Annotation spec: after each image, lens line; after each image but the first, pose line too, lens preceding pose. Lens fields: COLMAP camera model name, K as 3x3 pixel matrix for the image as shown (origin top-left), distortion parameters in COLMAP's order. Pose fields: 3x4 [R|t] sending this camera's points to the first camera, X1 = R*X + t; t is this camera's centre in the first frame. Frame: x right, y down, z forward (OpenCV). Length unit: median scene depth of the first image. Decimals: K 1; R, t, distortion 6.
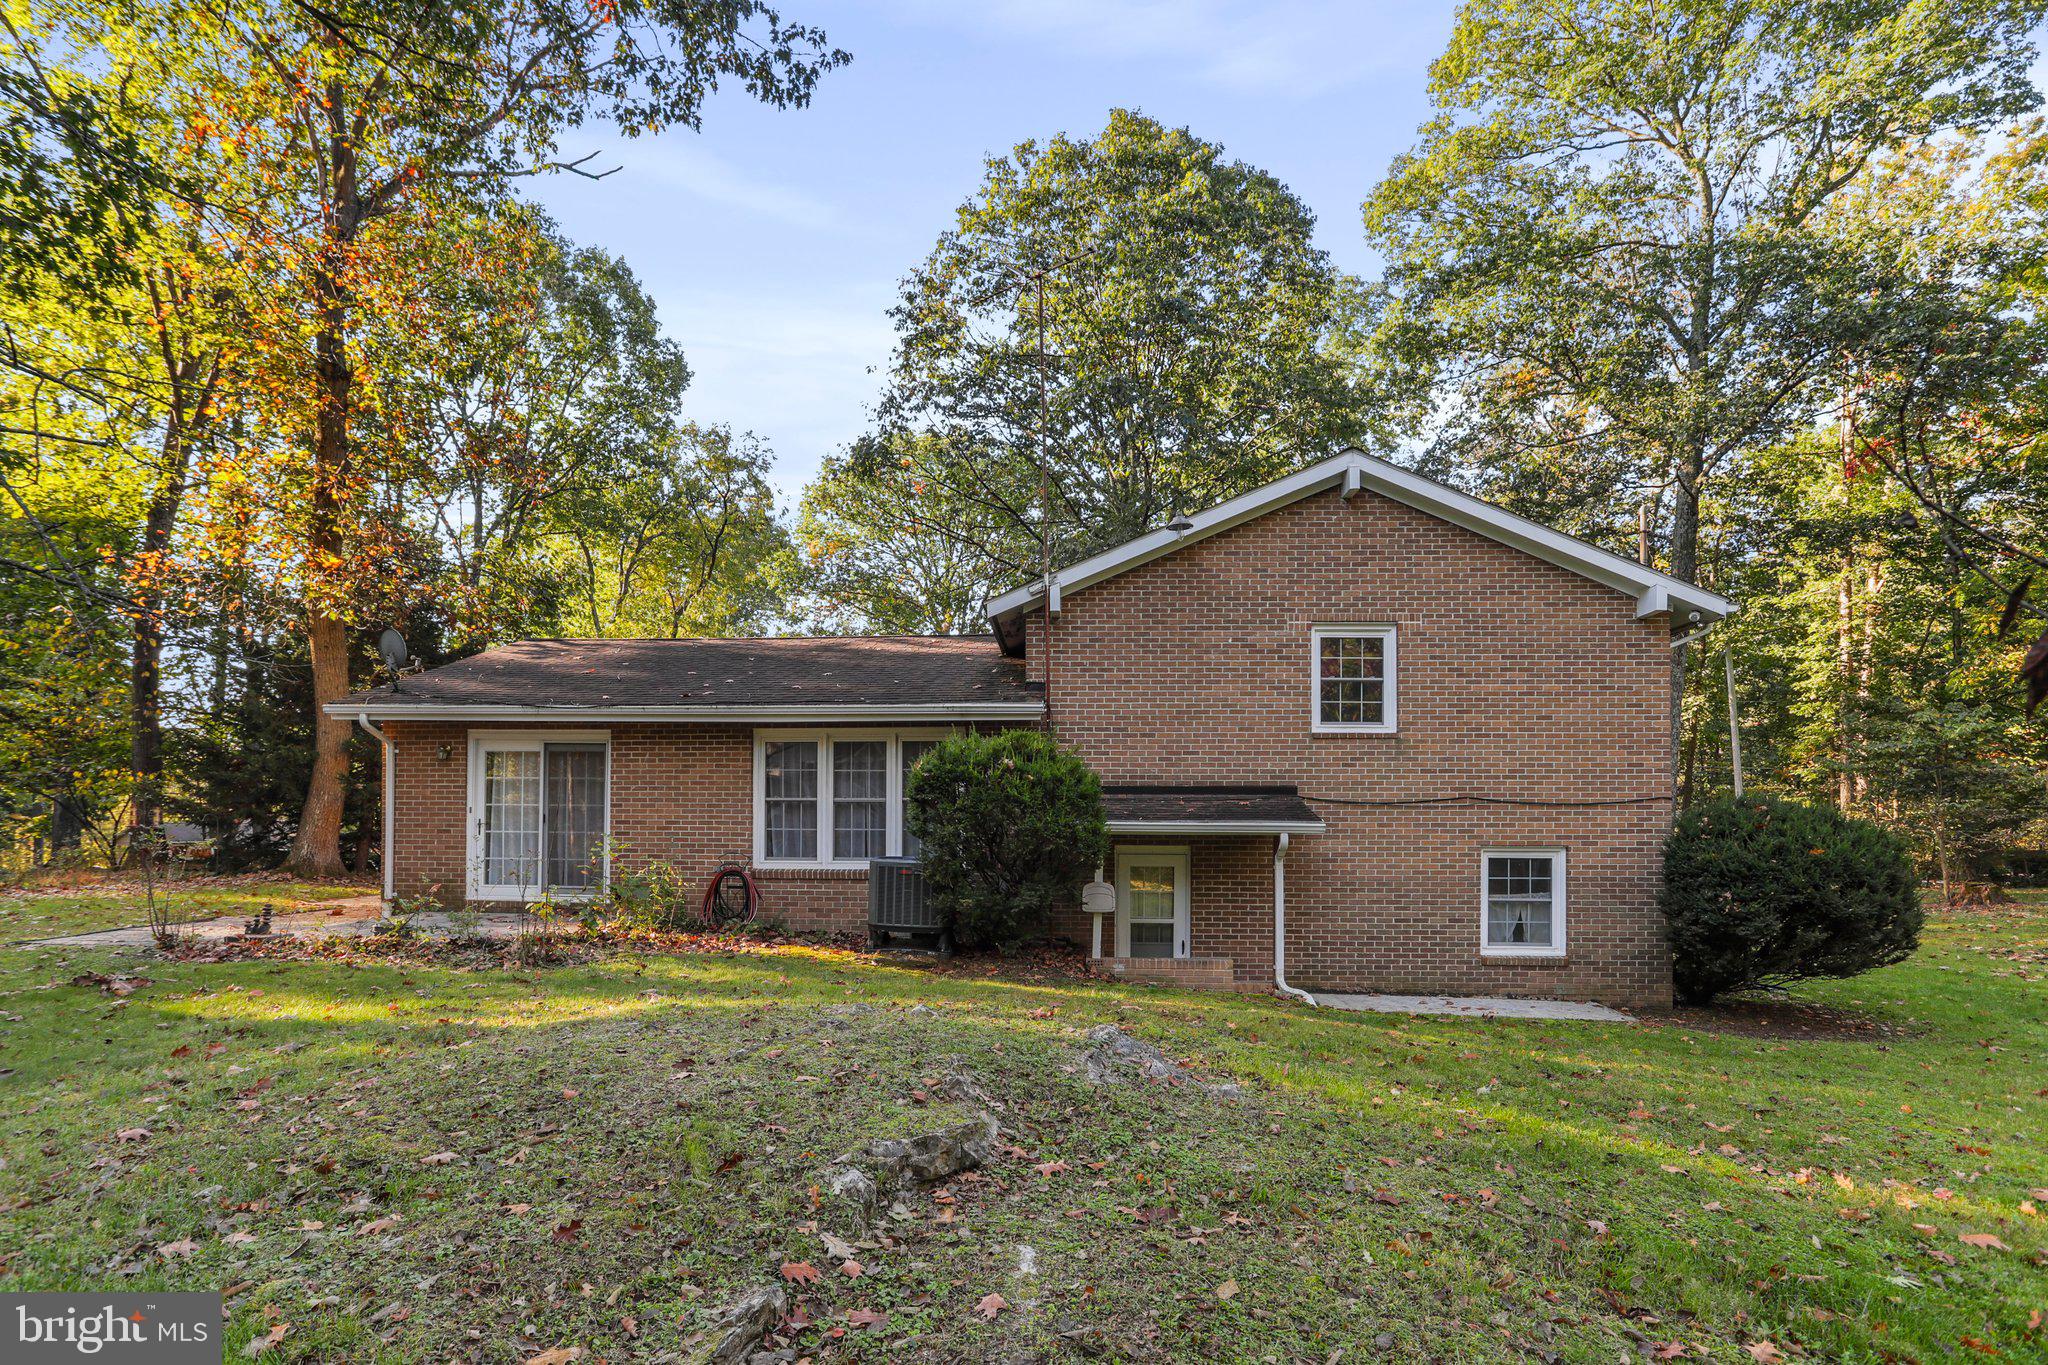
lens RADIAL K [[997.5, 0, 1037.7], [0, 997.5, 685.1], [0, 0, 1]] dist [-0.045525, 0.021290]
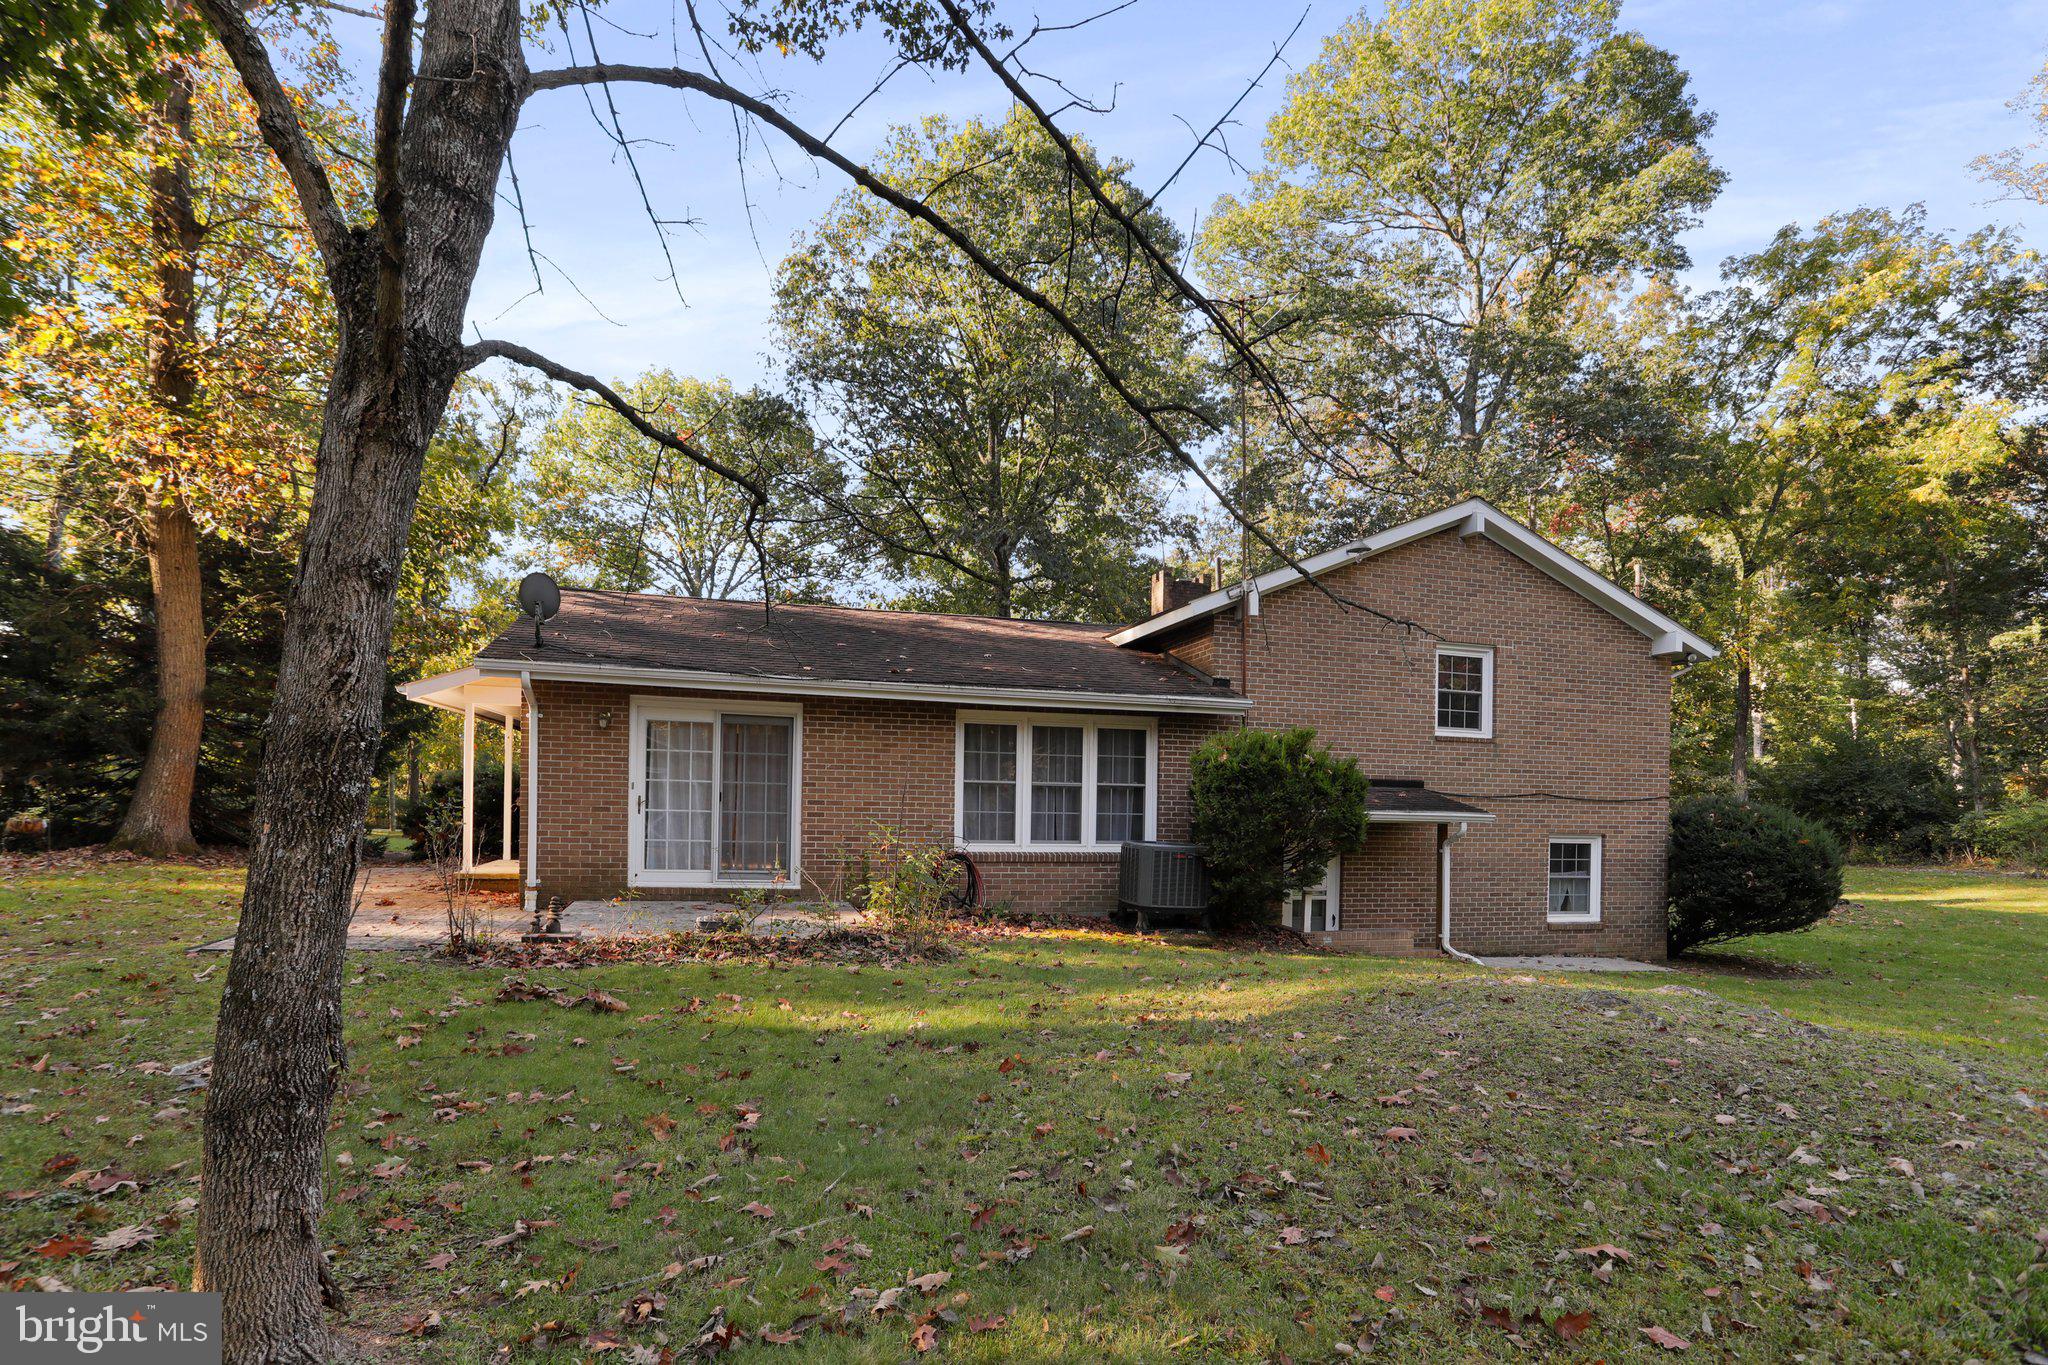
lens RADIAL K [[997.5, 0, 1024.6], [0, 997.5, 676.7], [0, 0, 1]] dist [-0.045525, 0.021290]
pose [[0.948629, 0.056806, 0.311250, -0.541722], [-0.062158, 0.998040, 0.007294, 0.000293], [-0.310226, -0.026266, 0.950300, 0.043014]]
